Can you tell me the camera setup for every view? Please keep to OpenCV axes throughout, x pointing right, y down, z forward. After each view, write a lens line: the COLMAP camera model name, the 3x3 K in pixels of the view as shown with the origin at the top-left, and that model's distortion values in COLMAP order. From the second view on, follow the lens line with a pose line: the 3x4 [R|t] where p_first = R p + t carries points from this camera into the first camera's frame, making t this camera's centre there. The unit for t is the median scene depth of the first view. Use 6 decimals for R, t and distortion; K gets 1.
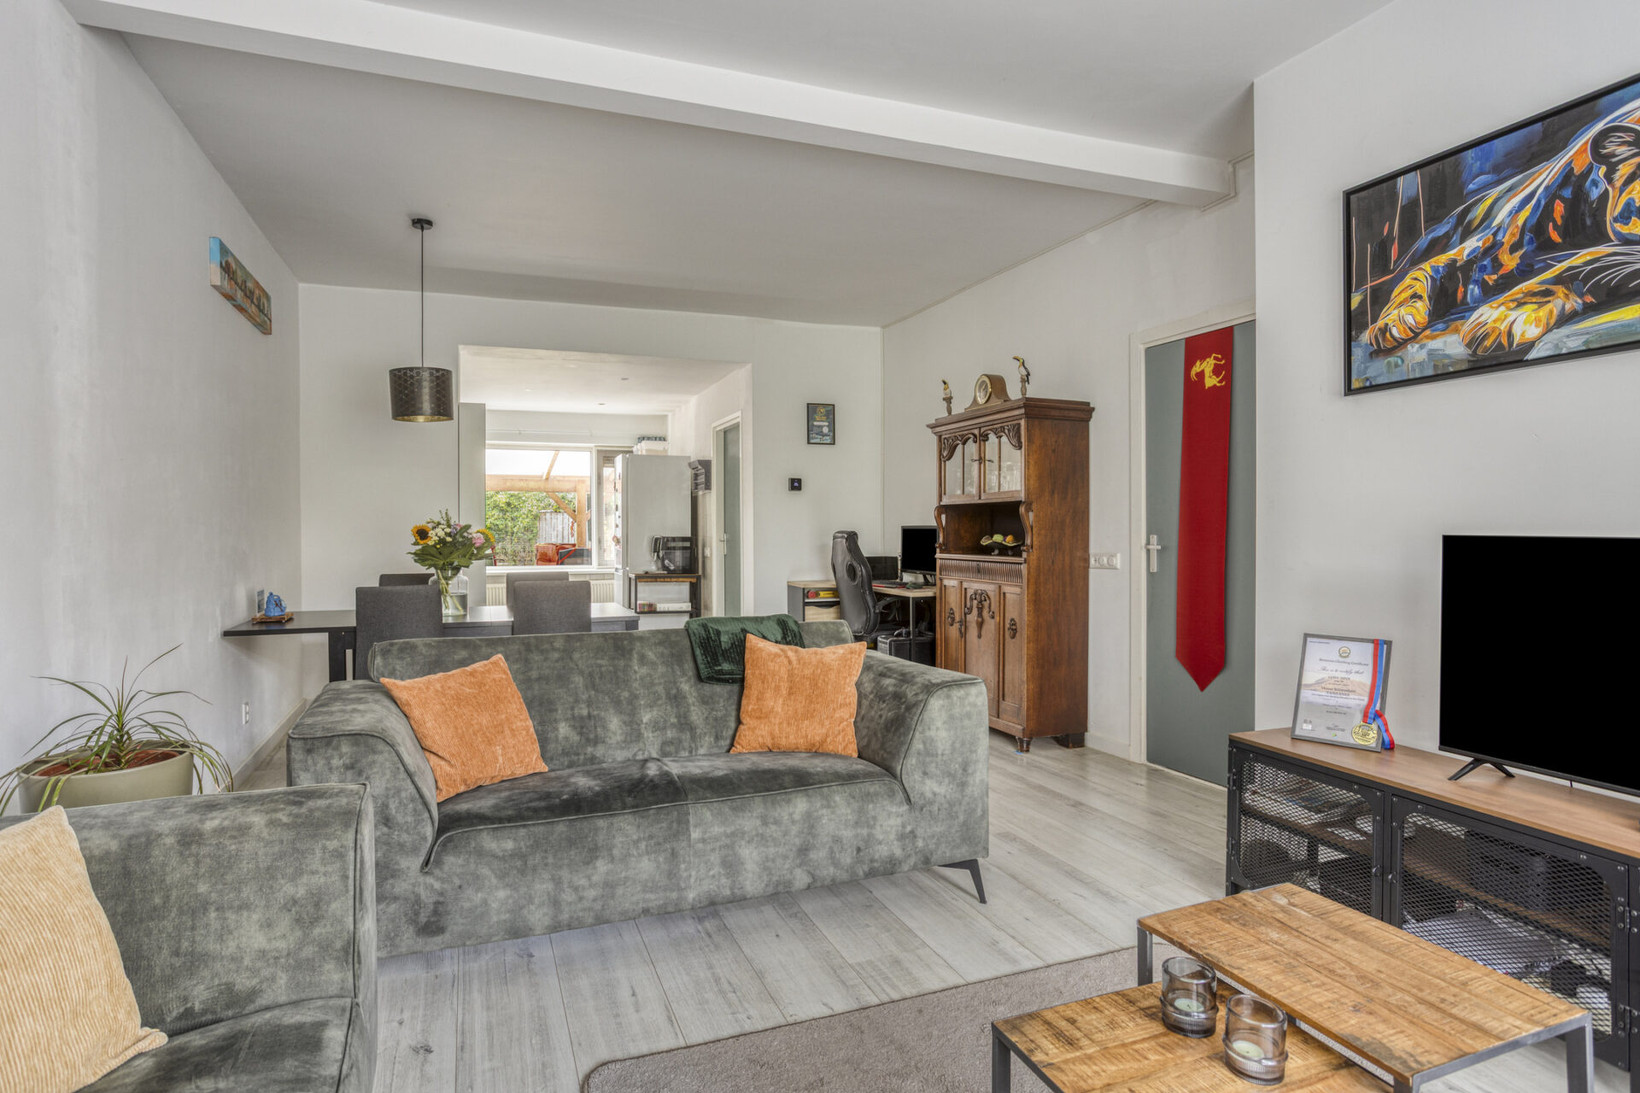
lens RADIAL K [[891.9, 0, 818.9], [0, 891.9, 535.8], [0, 0, 1]] dist [0.001312, 0.003176]
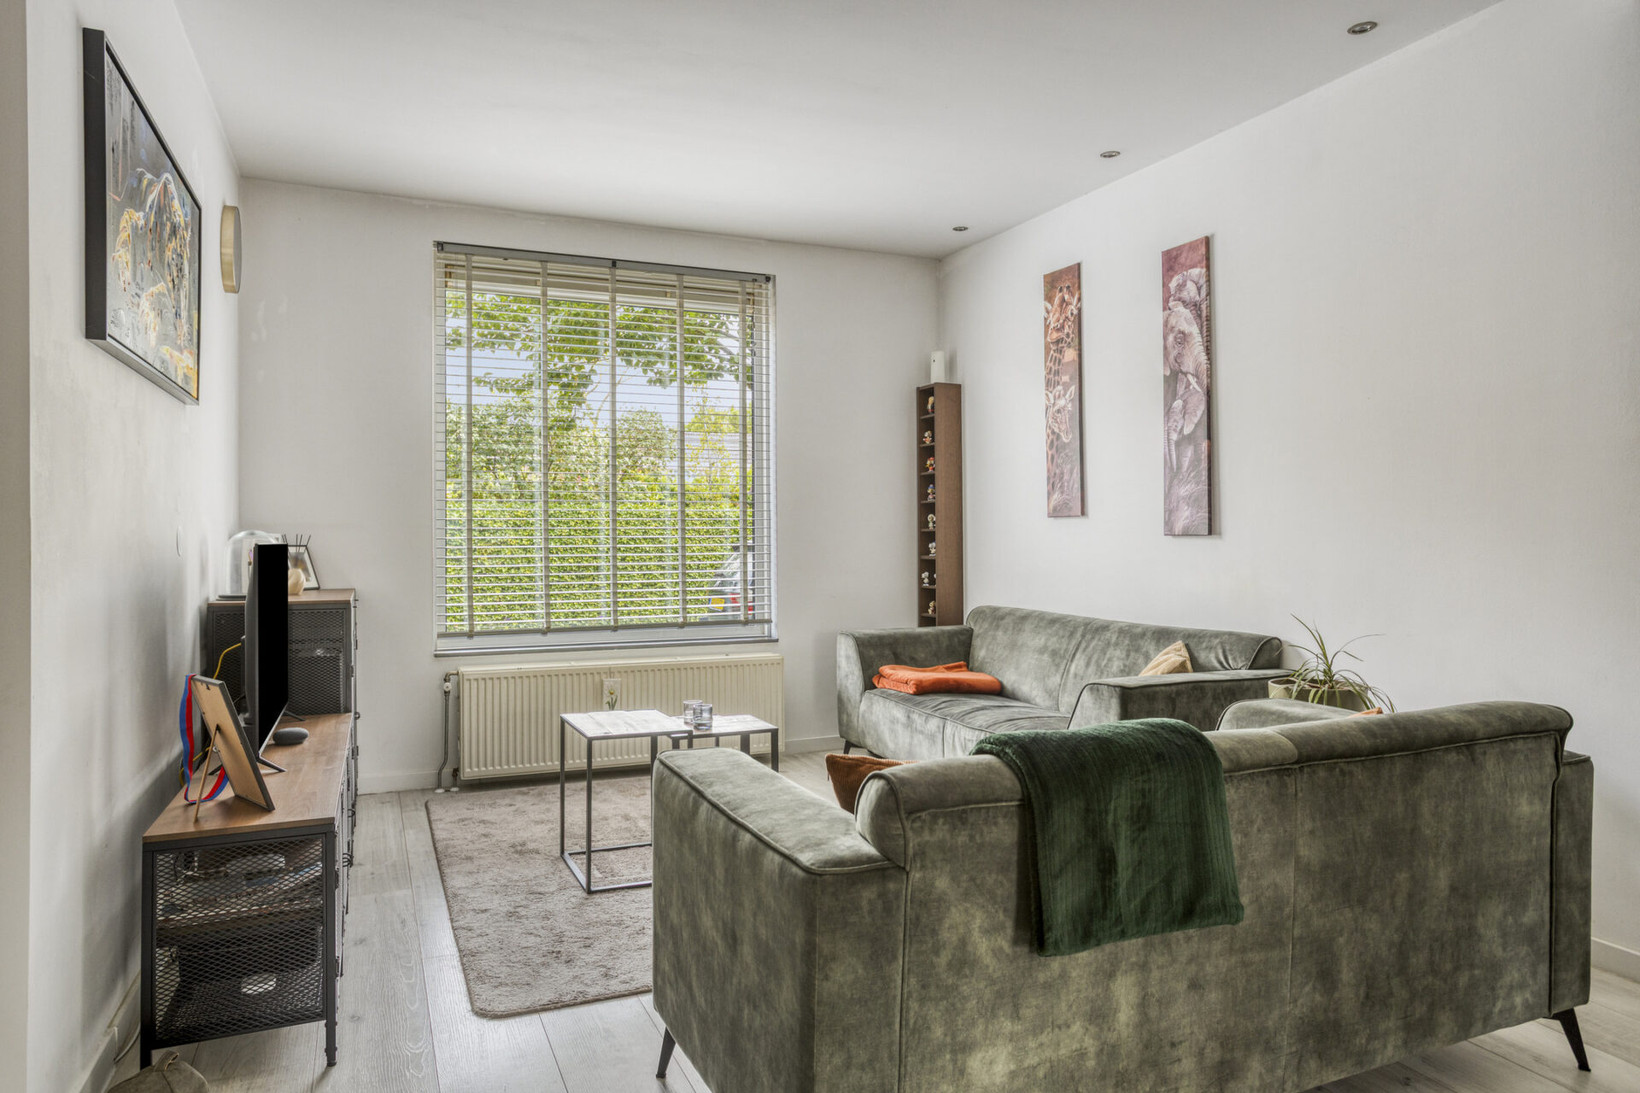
lens RADIAL K [[1011.0, 0, 823.5], [0, 1011.0, 536.0], [0, 0, 1]] dist [-0.023615, 0.001439]
pose [[-0.999095, 0.002311, -0.042463, 0.084355], [0.001943, 0.999960, 0.008704, -0.015216], [0.042482, 0.008613, -0.999060, 1.967802]]
